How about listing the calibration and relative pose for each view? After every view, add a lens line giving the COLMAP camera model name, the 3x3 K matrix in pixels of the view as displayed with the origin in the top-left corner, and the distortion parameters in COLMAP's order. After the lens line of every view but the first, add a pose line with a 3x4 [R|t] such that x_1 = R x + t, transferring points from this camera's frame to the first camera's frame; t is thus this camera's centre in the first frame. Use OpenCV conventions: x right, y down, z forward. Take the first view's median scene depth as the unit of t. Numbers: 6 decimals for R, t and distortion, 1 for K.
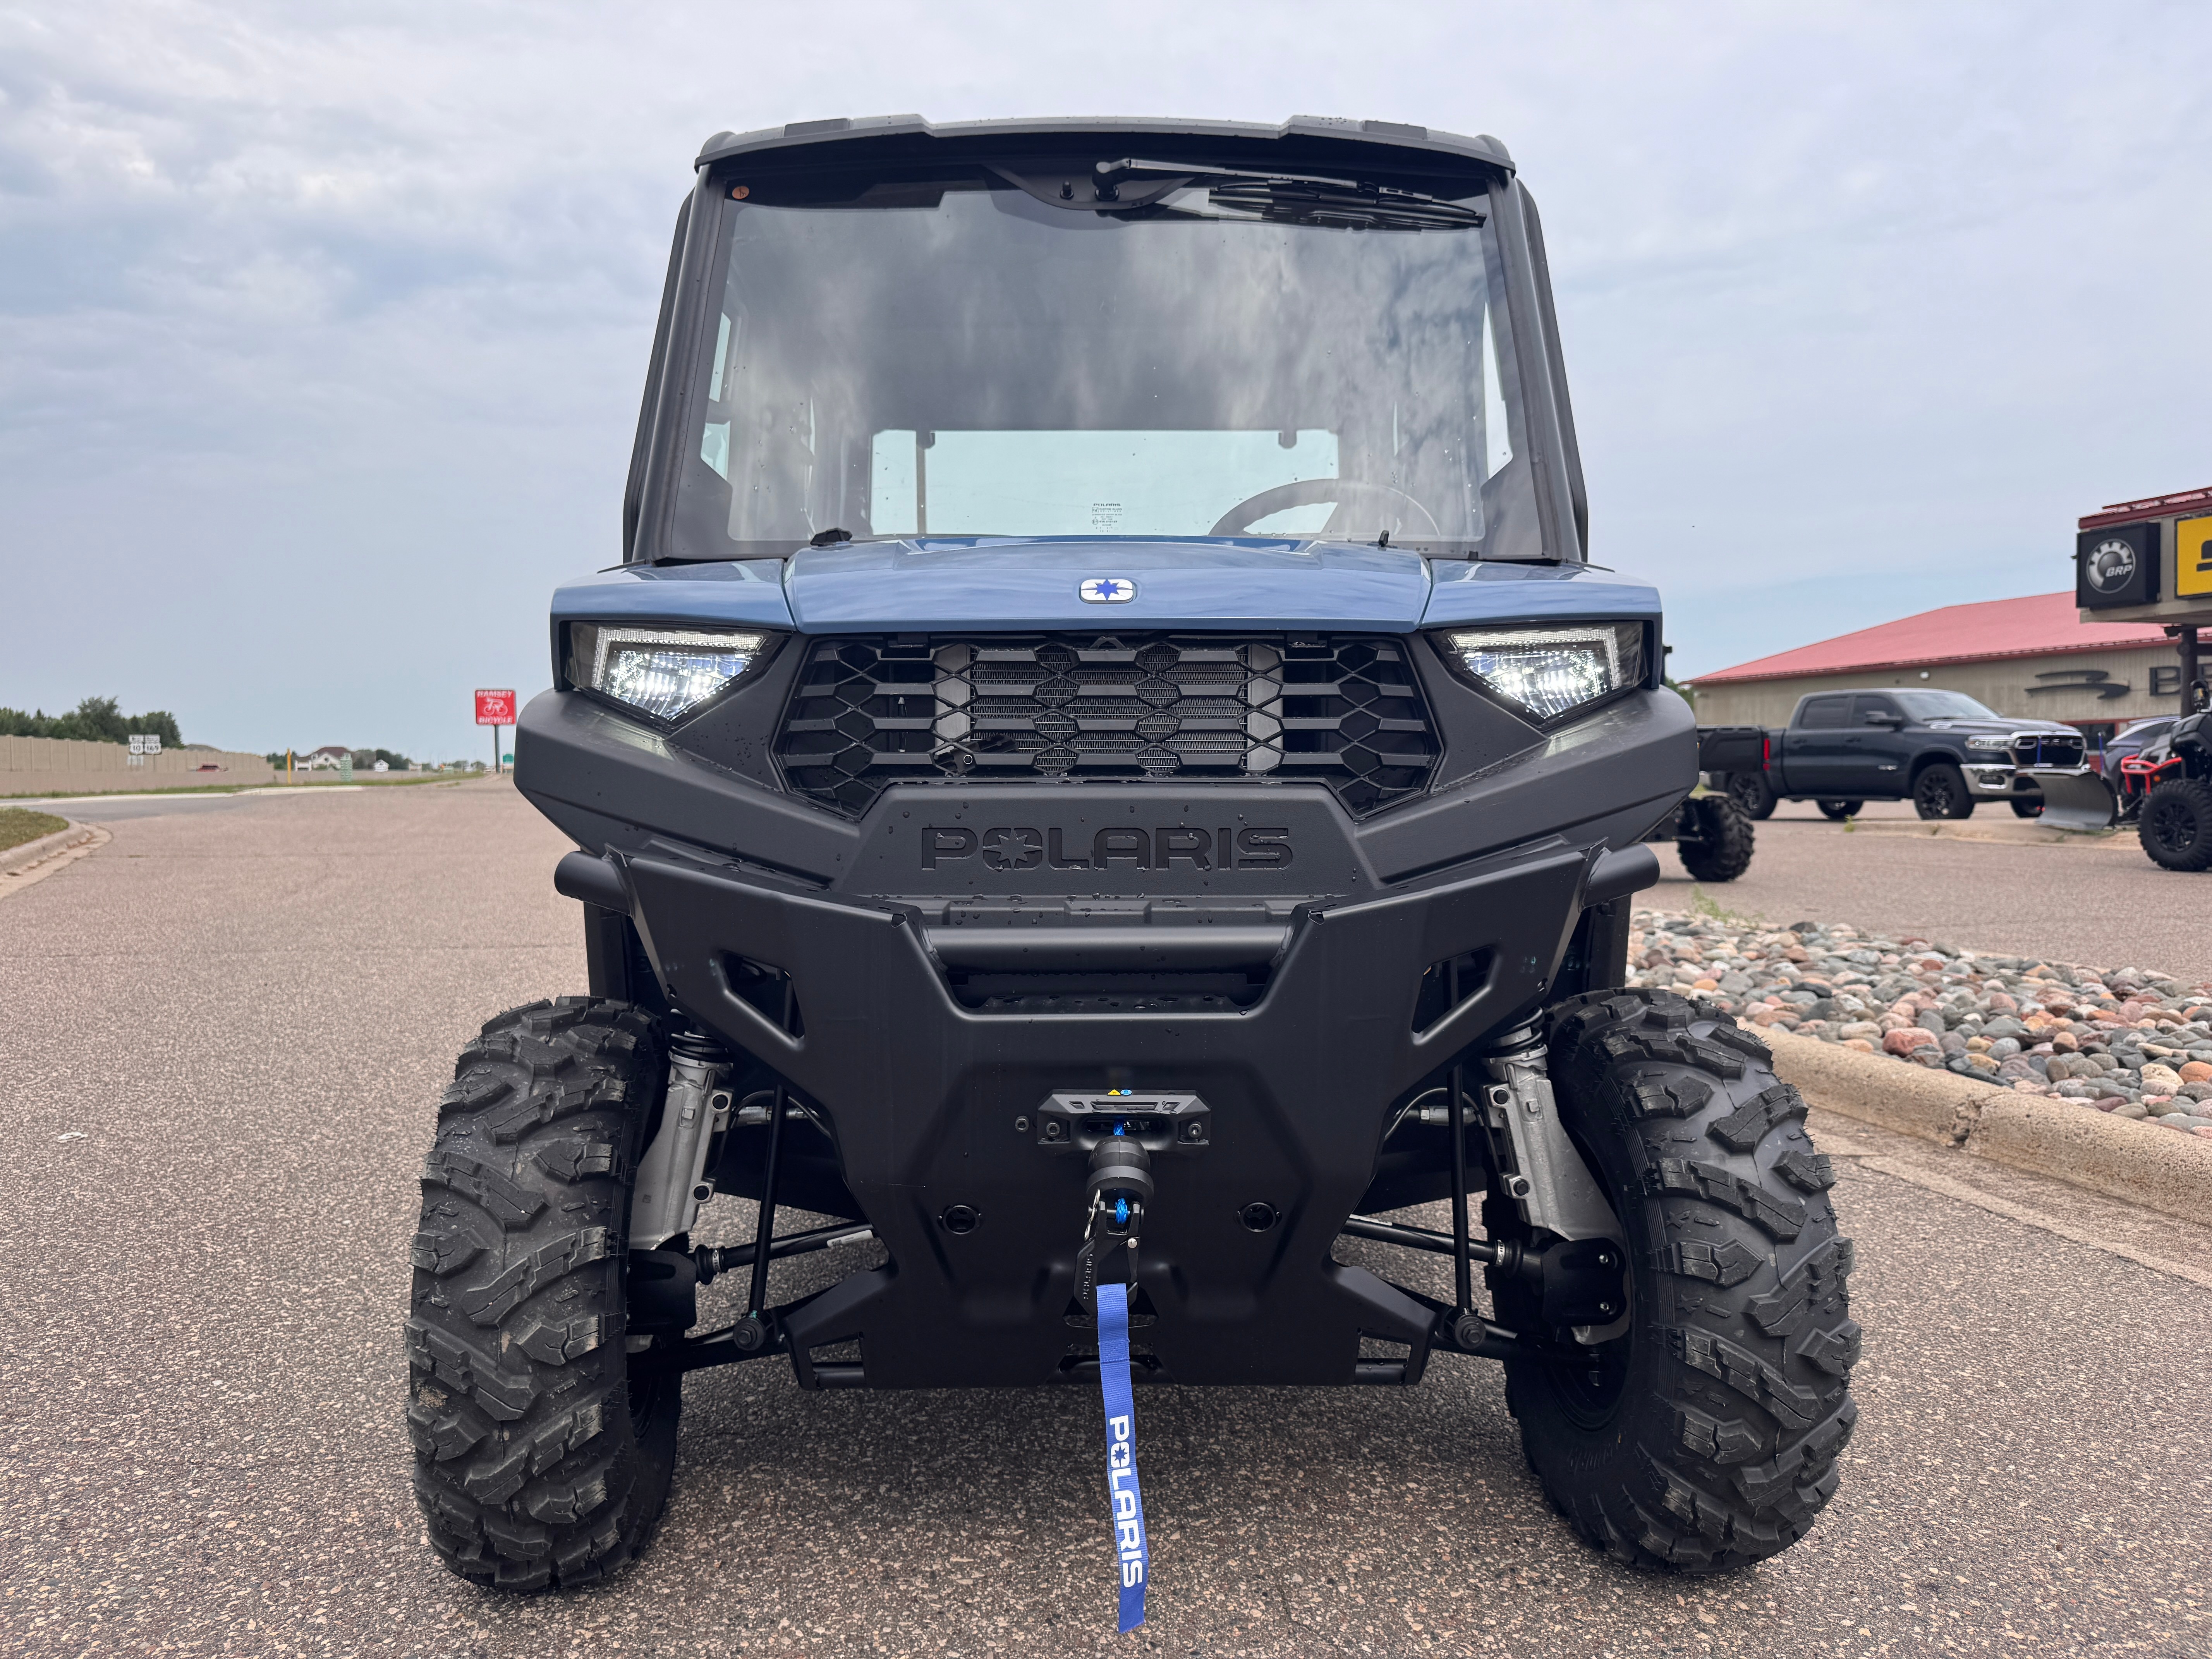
lens RADIAL K [[1567.8, 0, 1094.4], [0, 1567.8, 847.1], [0, 0, 1]] dist [0.038290, -0.058721]
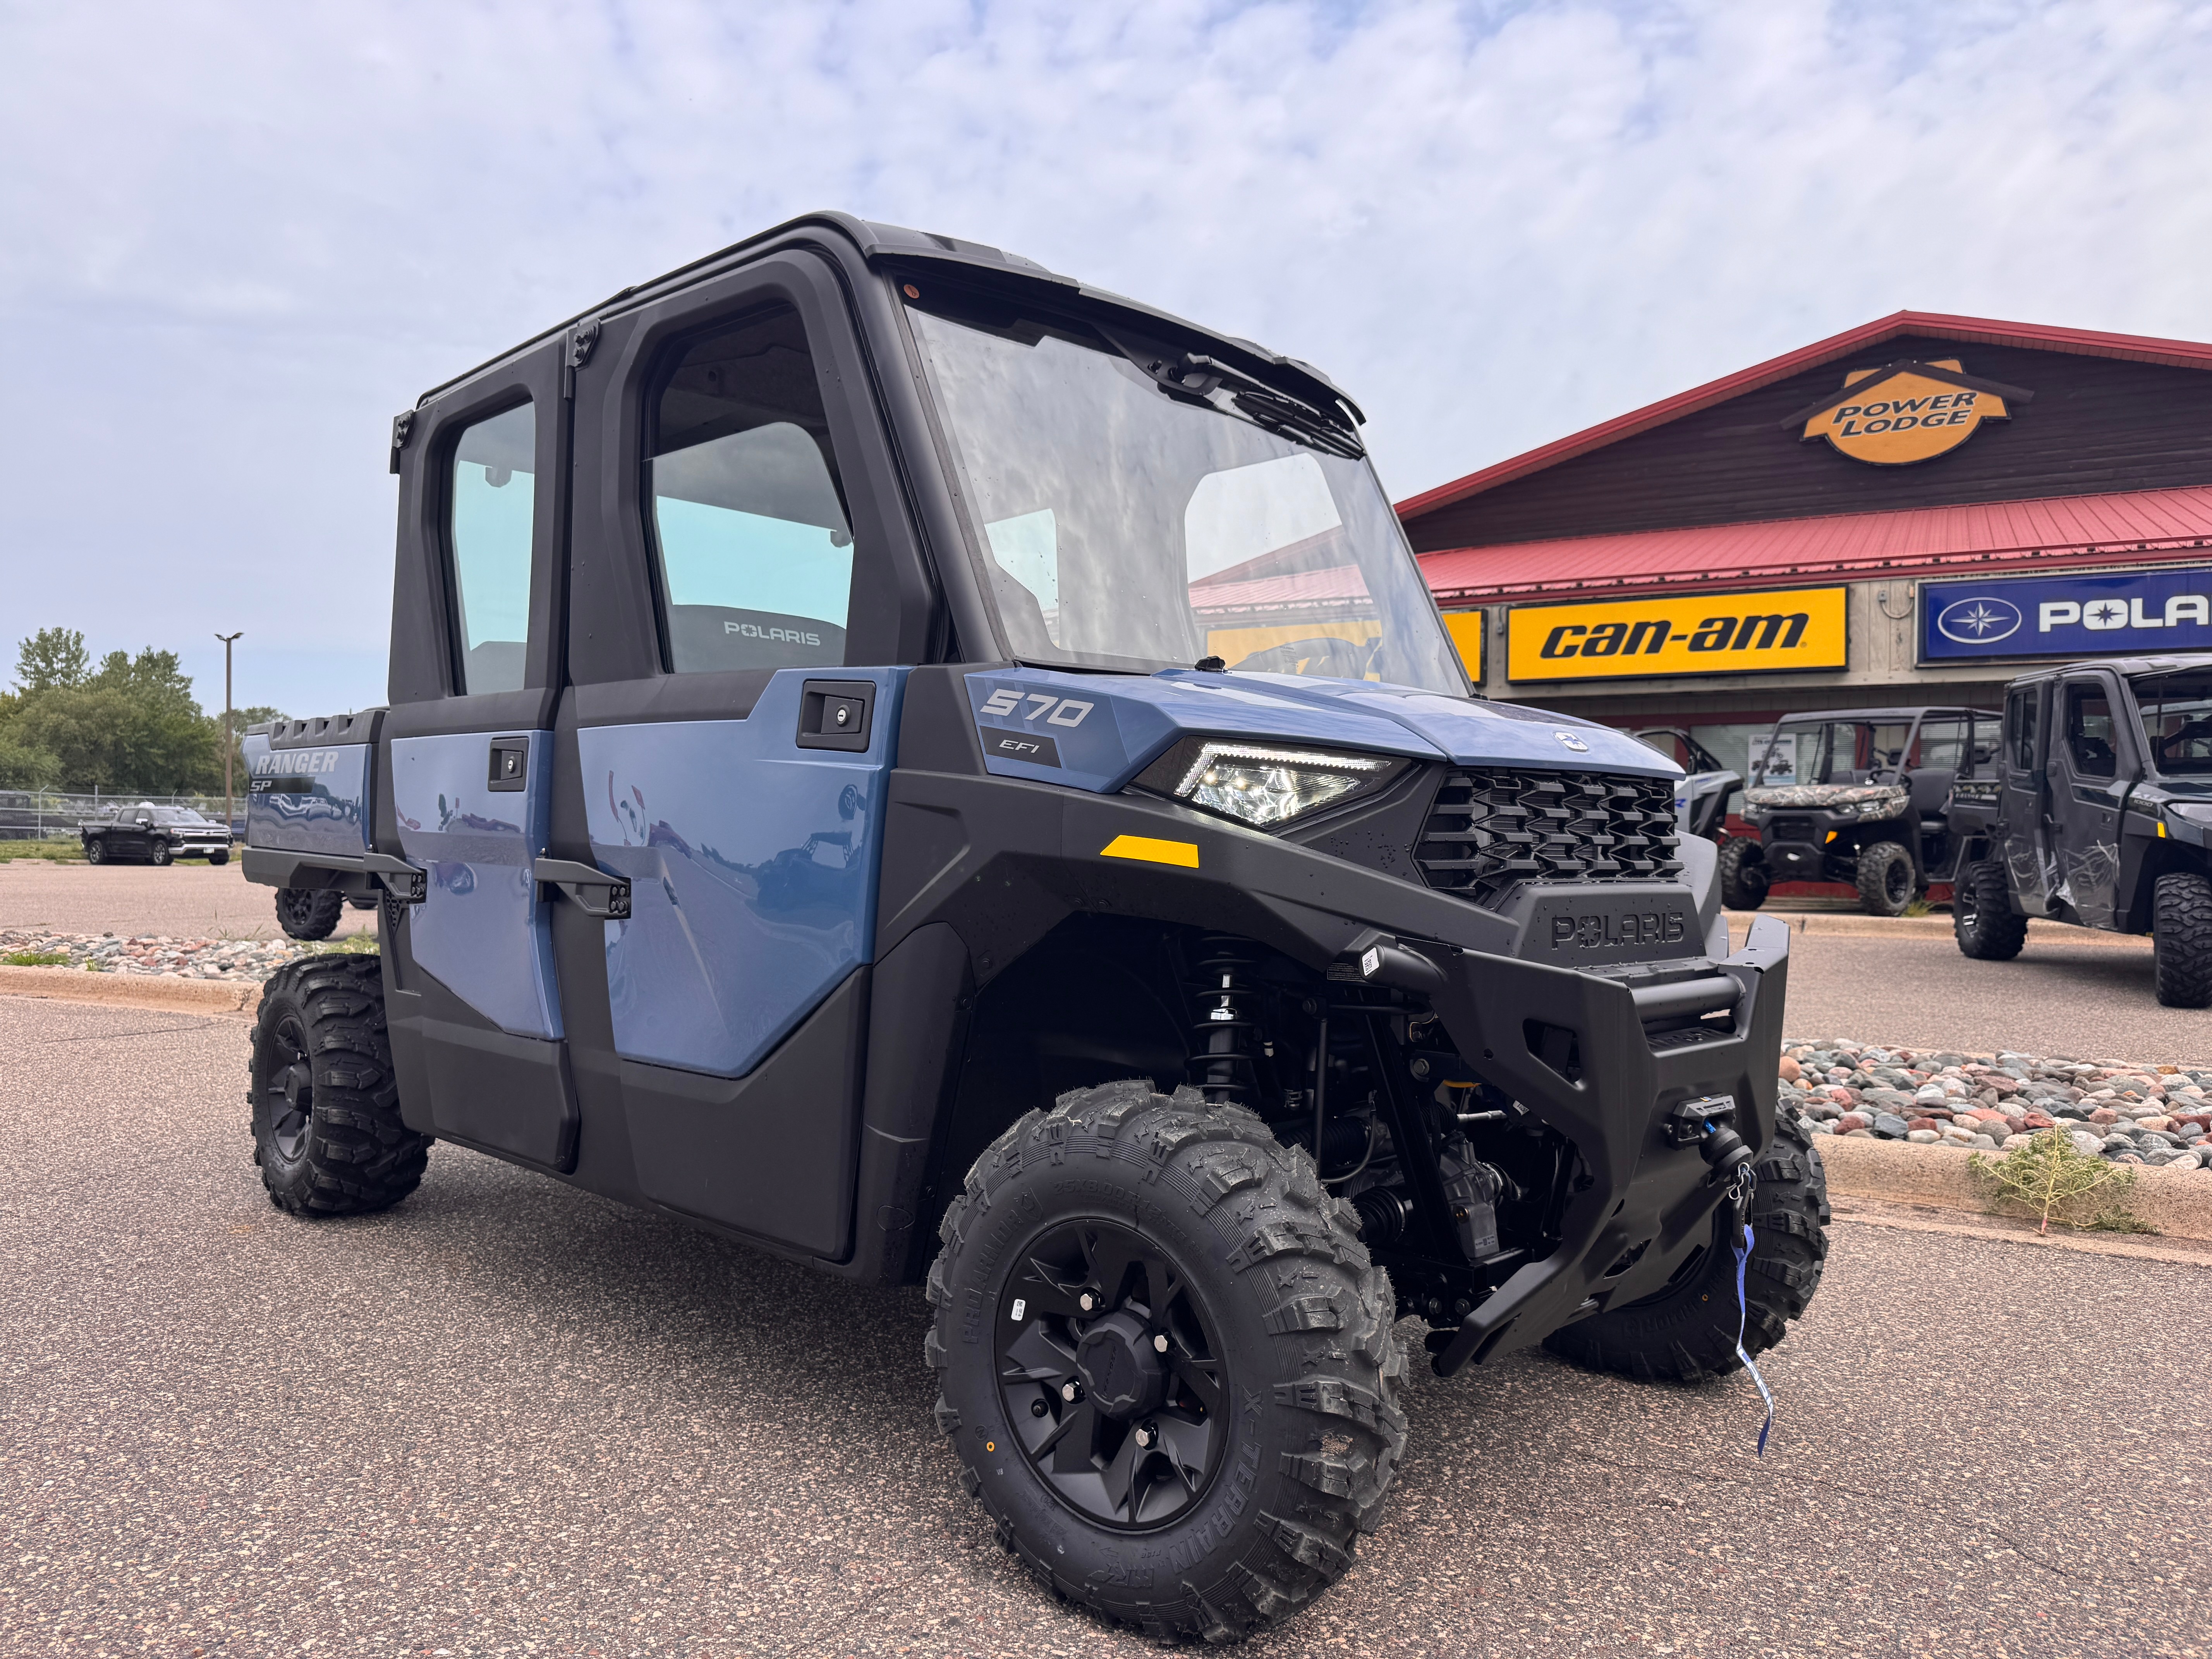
lens RADIAL K [[1567.8, 0, 1120.9], [0, 1567.8, 847.9], [0, 0, 1]] dist [0.038290, -0.058721]
pose [[0.712843, 0.008344, 0.701274, -1.224049], [0.019374, 0.999313, -0.031584, -0.033622], [-0.701056, 0.036101, 0.712192, 0.286343]]
